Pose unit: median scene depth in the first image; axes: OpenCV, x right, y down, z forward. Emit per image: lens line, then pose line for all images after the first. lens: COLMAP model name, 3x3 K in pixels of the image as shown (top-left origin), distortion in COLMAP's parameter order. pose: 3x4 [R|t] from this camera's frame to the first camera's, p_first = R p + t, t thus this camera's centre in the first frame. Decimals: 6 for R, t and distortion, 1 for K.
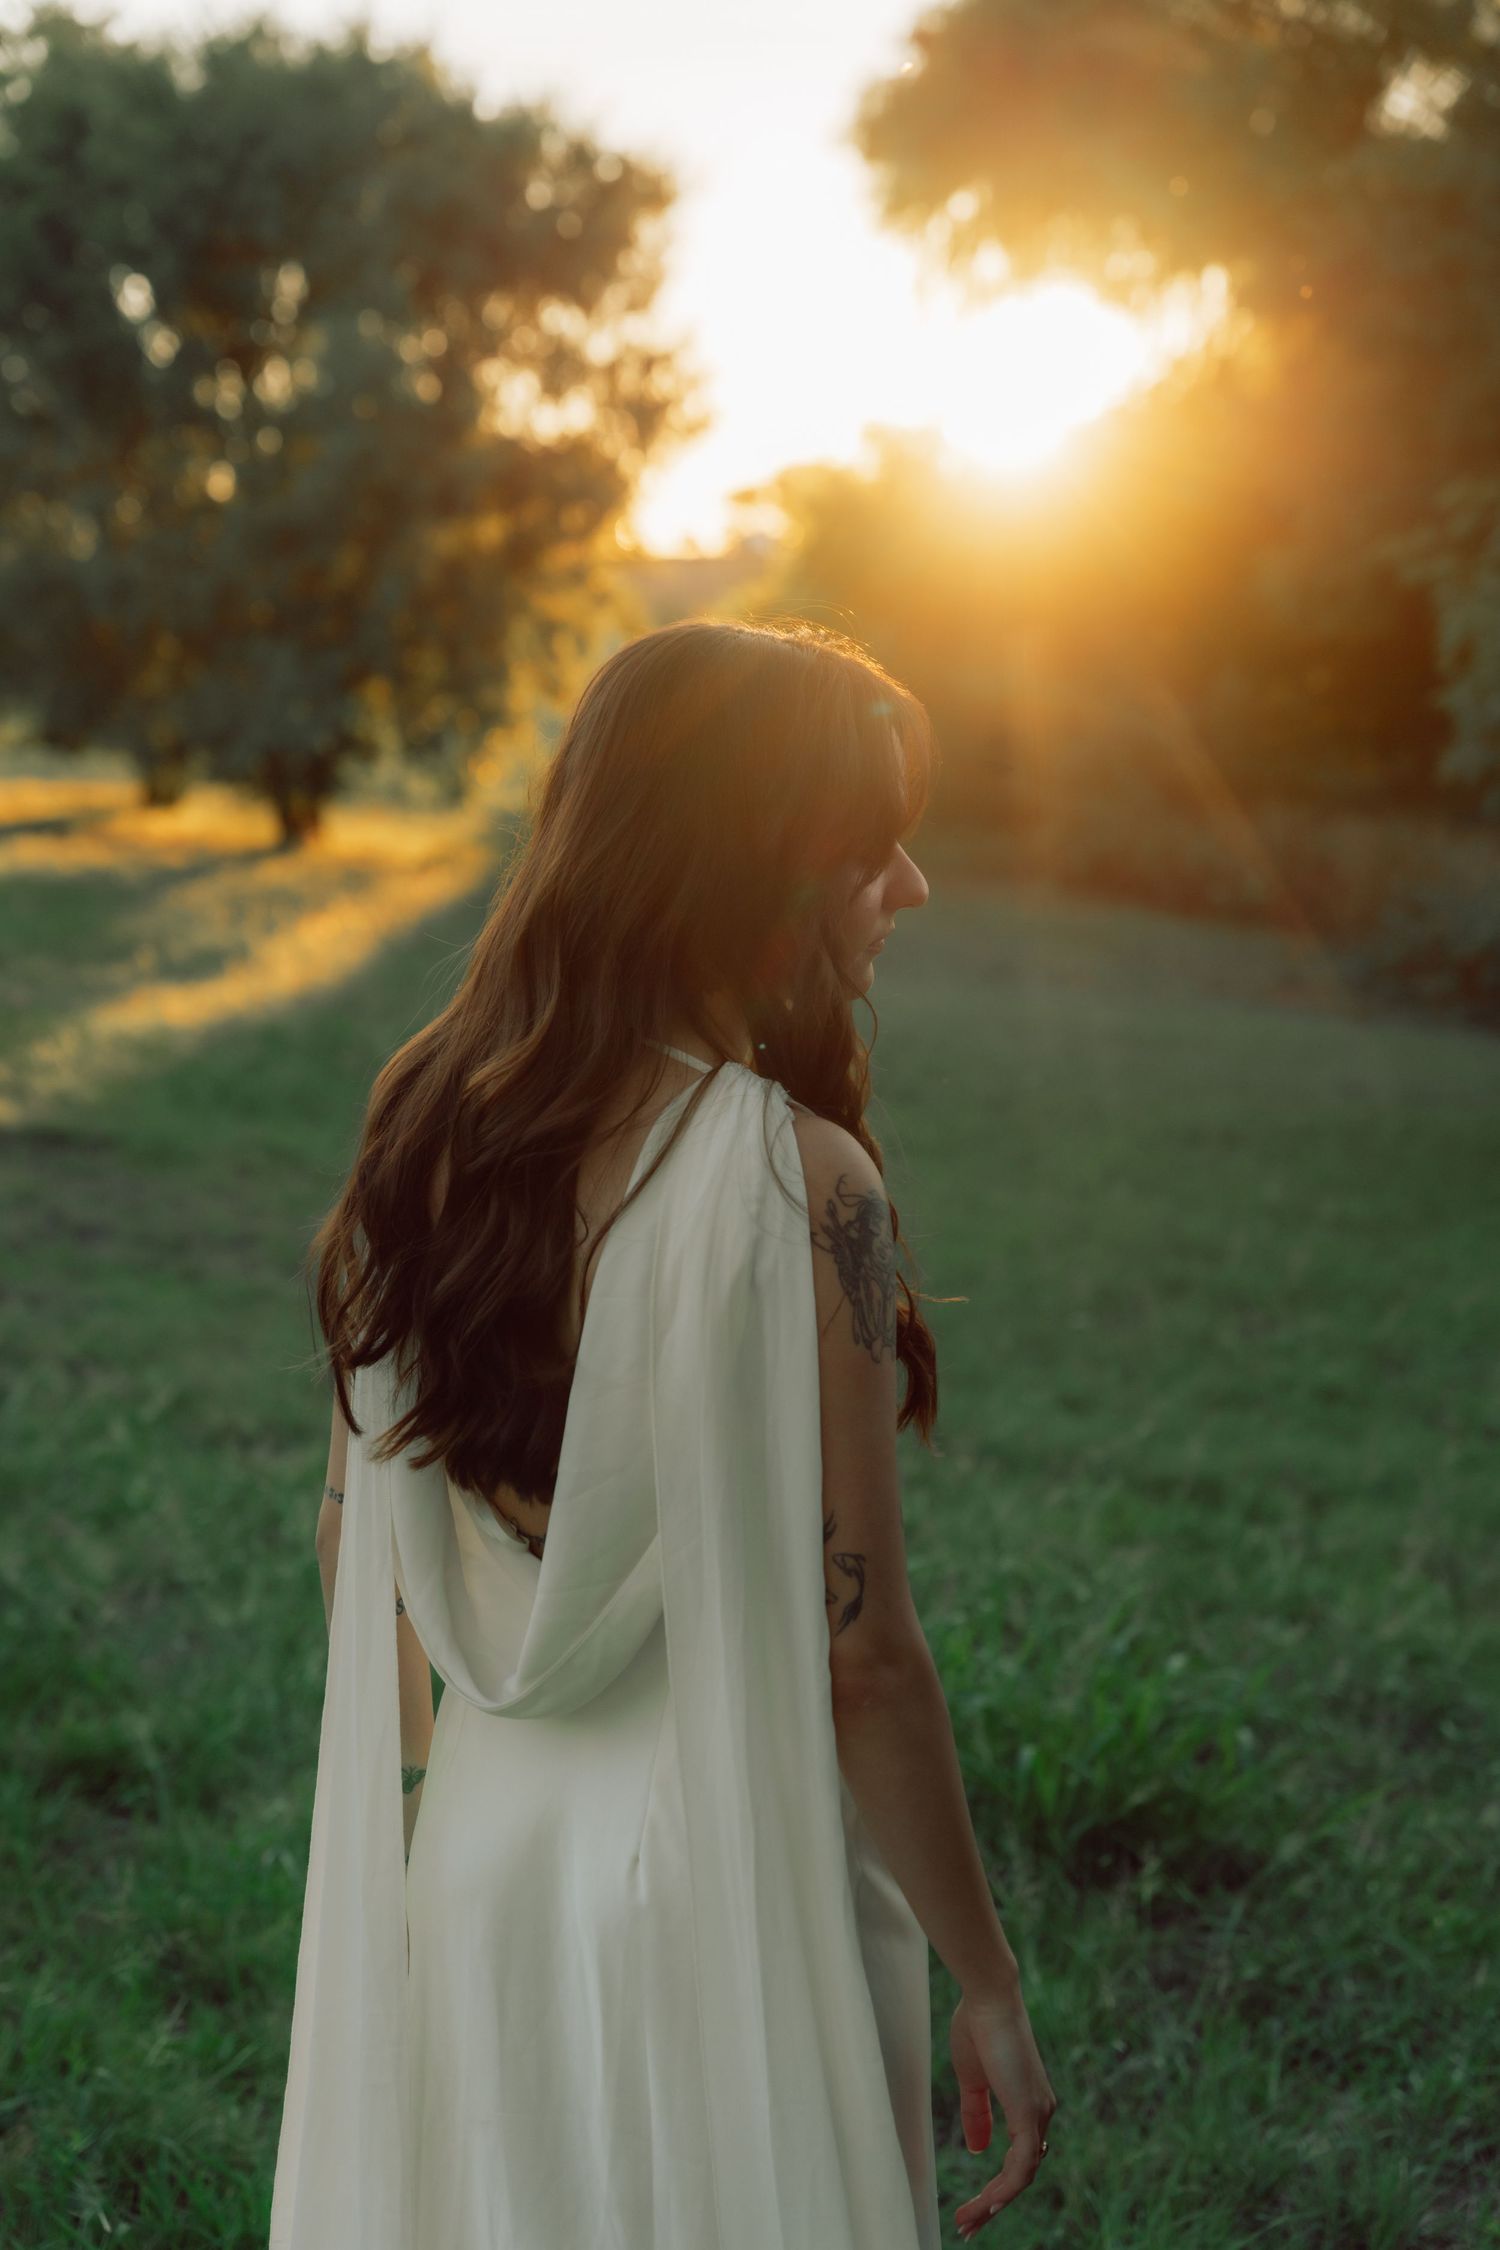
lens RADIAL K [[4100.3, 0, 750.0], [0, 4100.3, 1125.0], [0, 0, 1]] dist [0.026329, 0.041673]
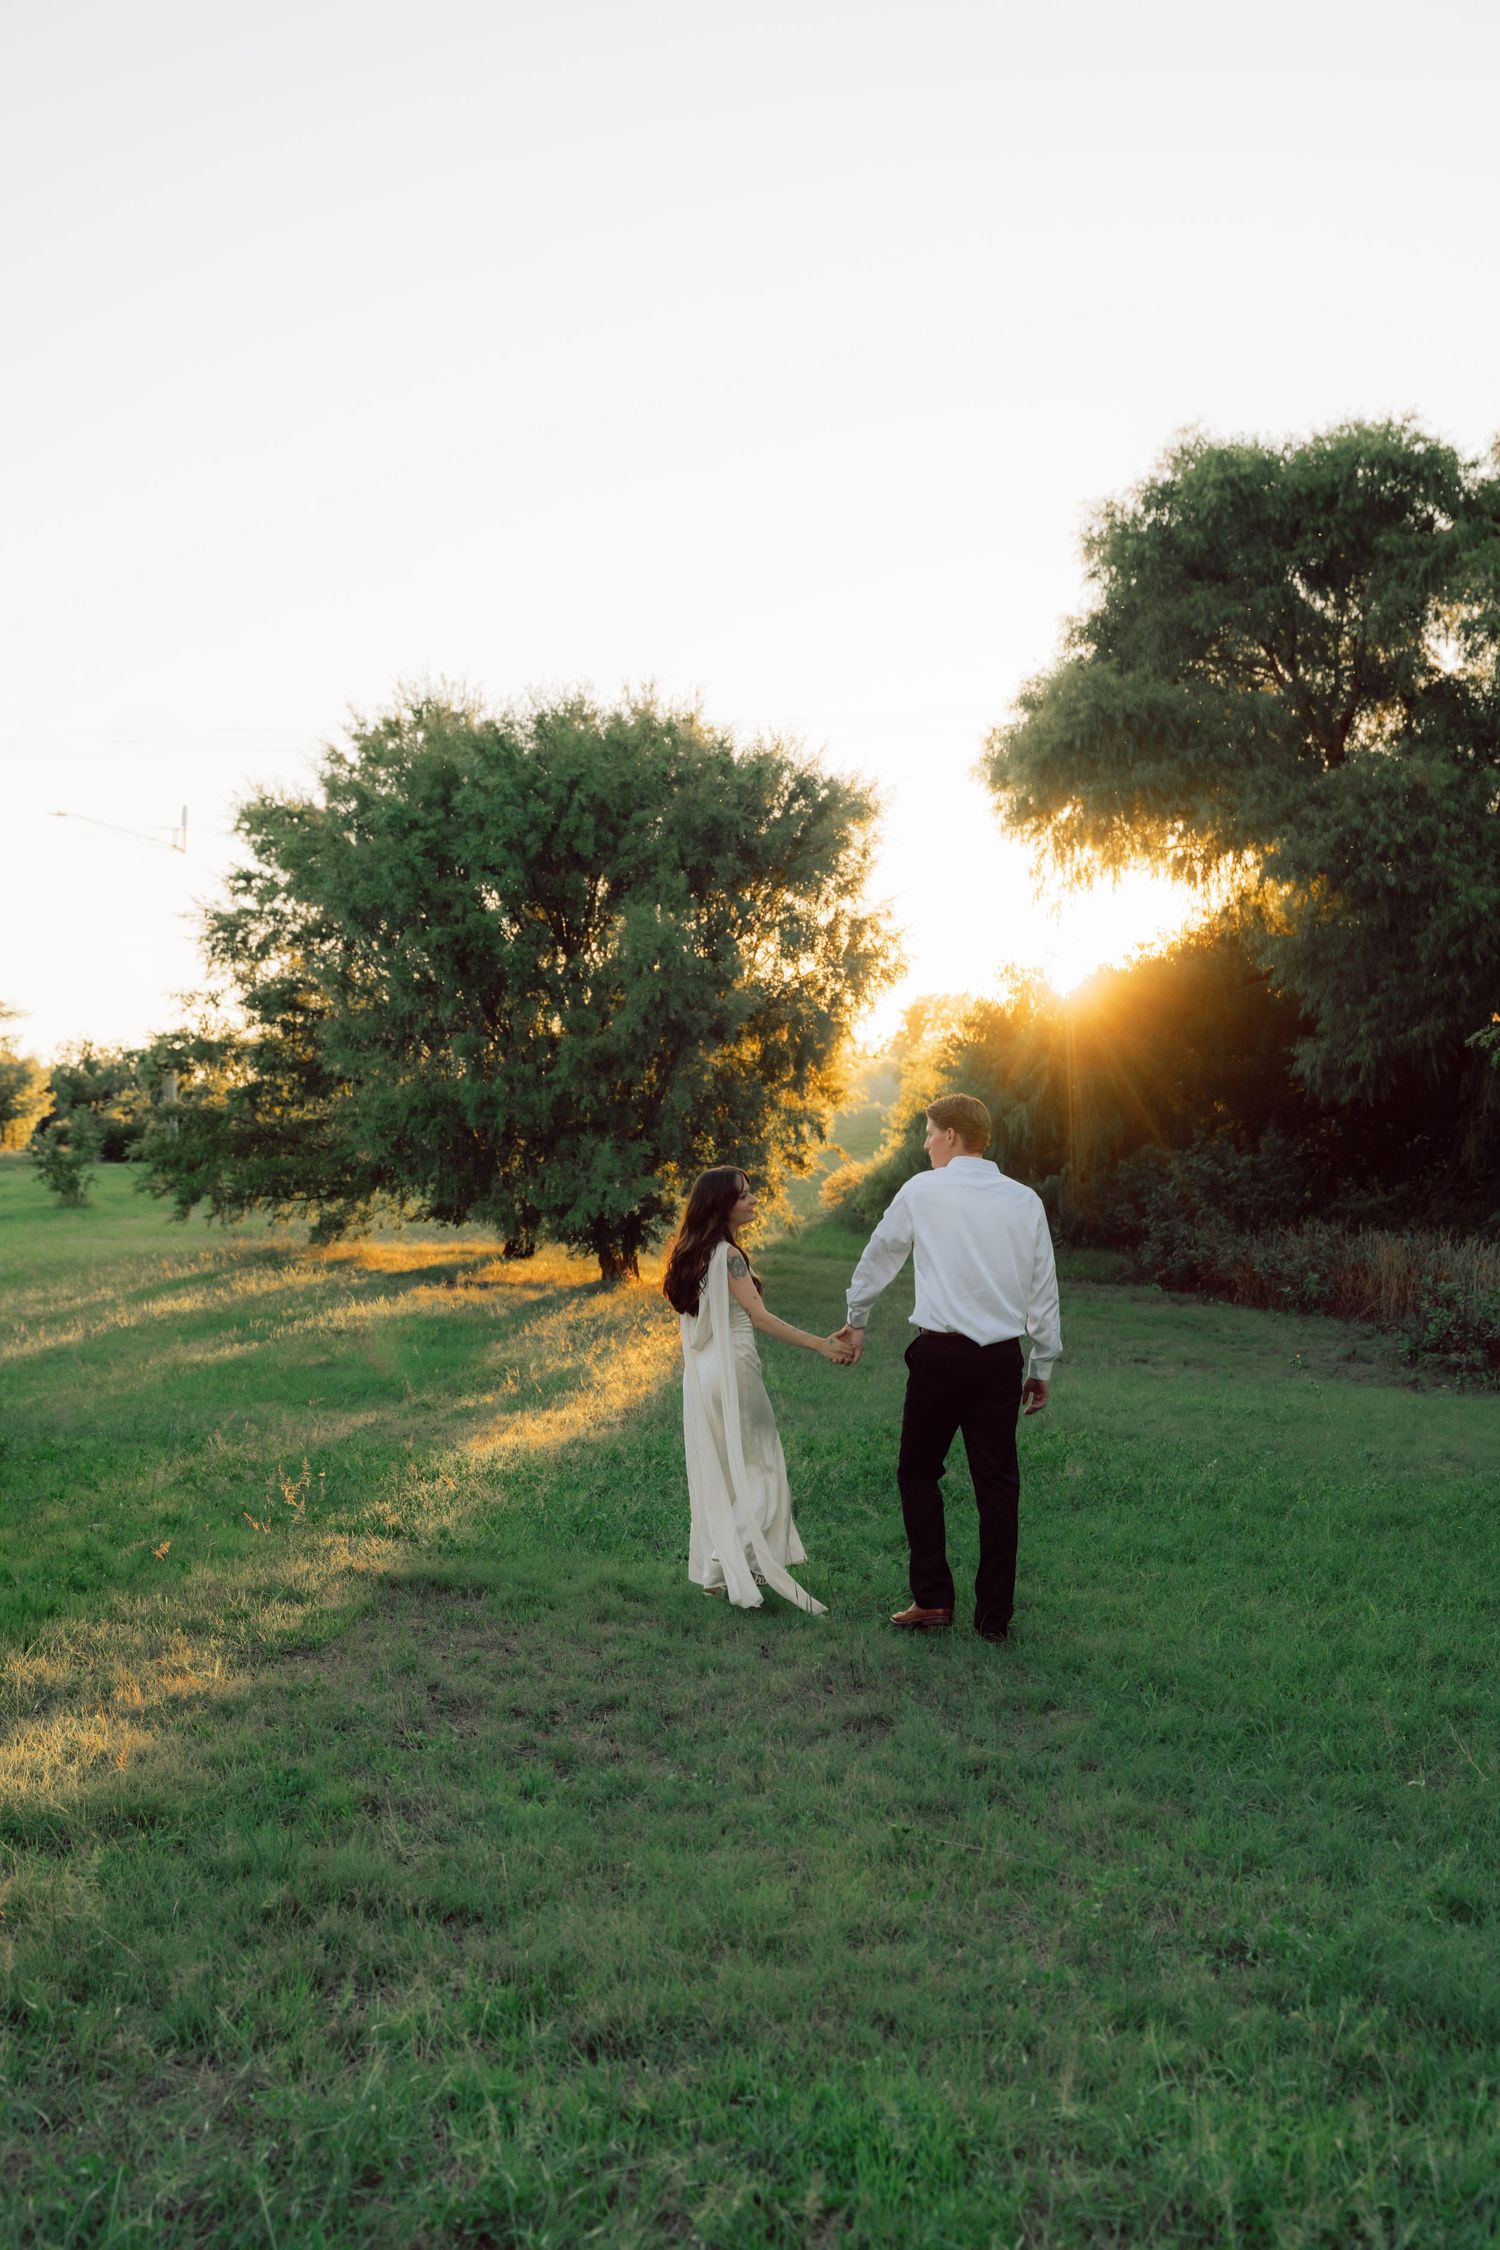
lens RADIAL K [[2730.7, 0, 763.7], [0, 2730.7, 1151.9], [0, 0, 1]] dist [0.005360, -0.012562]
pose [[0.997954, -0.037724, -0.051618, -0.012491], [0.032067, 0.993812, -0.106344, -0.012404], [0.055310, 0.104471, 0.992989, 0.085694]]
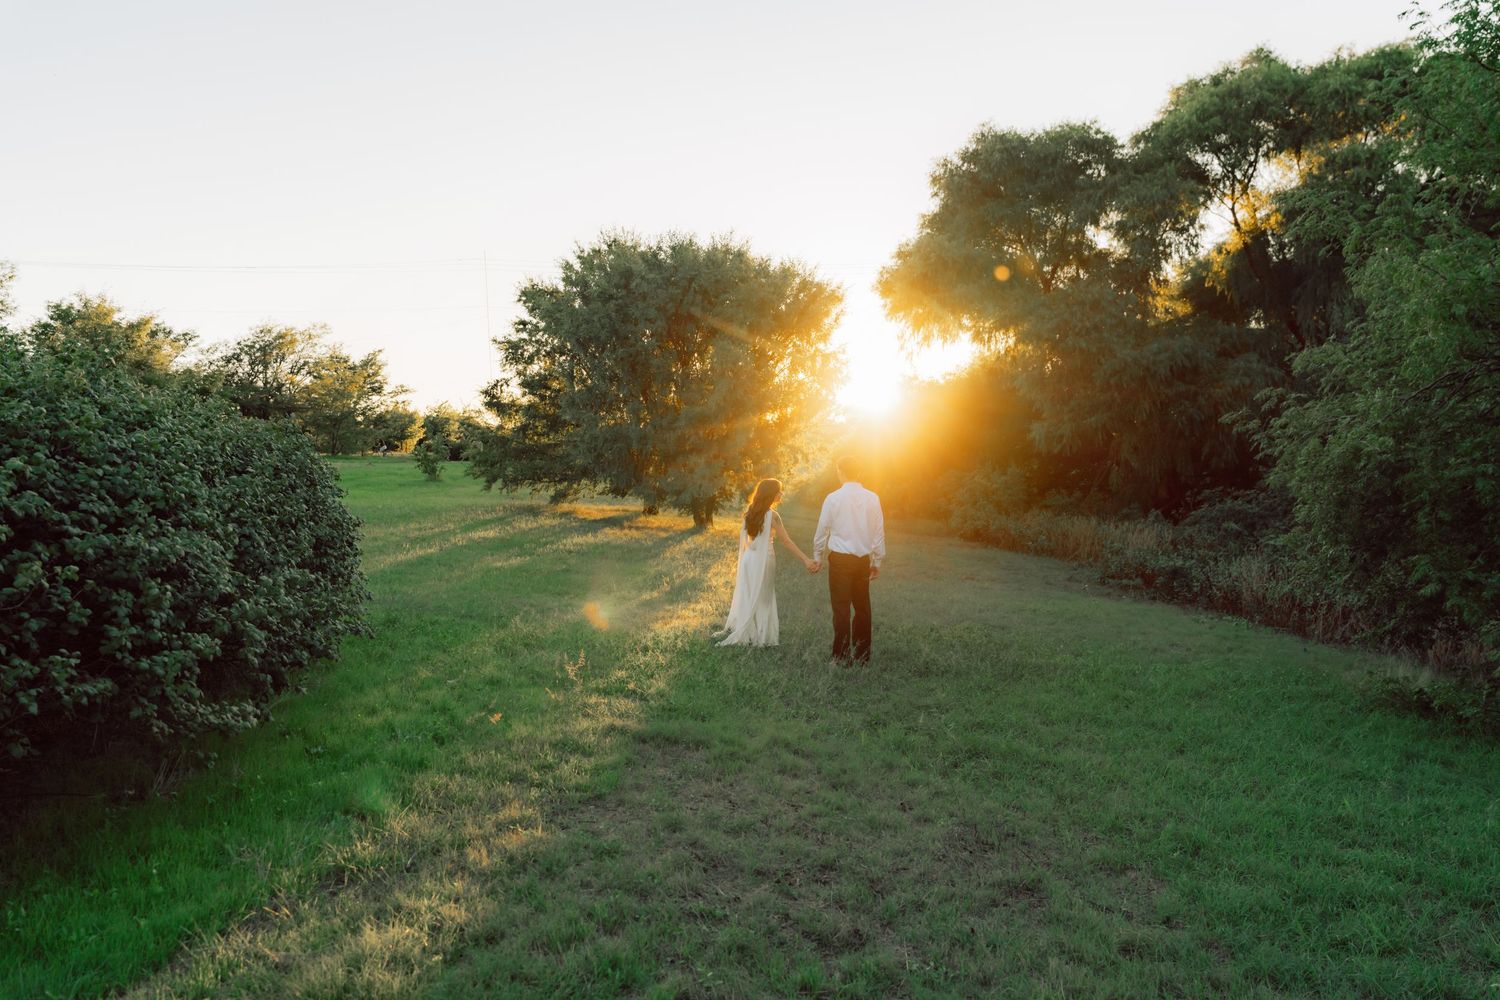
lens RADIAL K [[1225.7, 0, 750.0], [0, 1225.7, 500.0], [0, 0, 1]] dist [-0.002787, 0.001284]
pose [[0.998935, -0.000848, -0.046131, -0.041030], [-0.002804, 0.996868, -0.079036, -0.022111], [0.046054, 0.079081, 0.995804, 0.172291]]
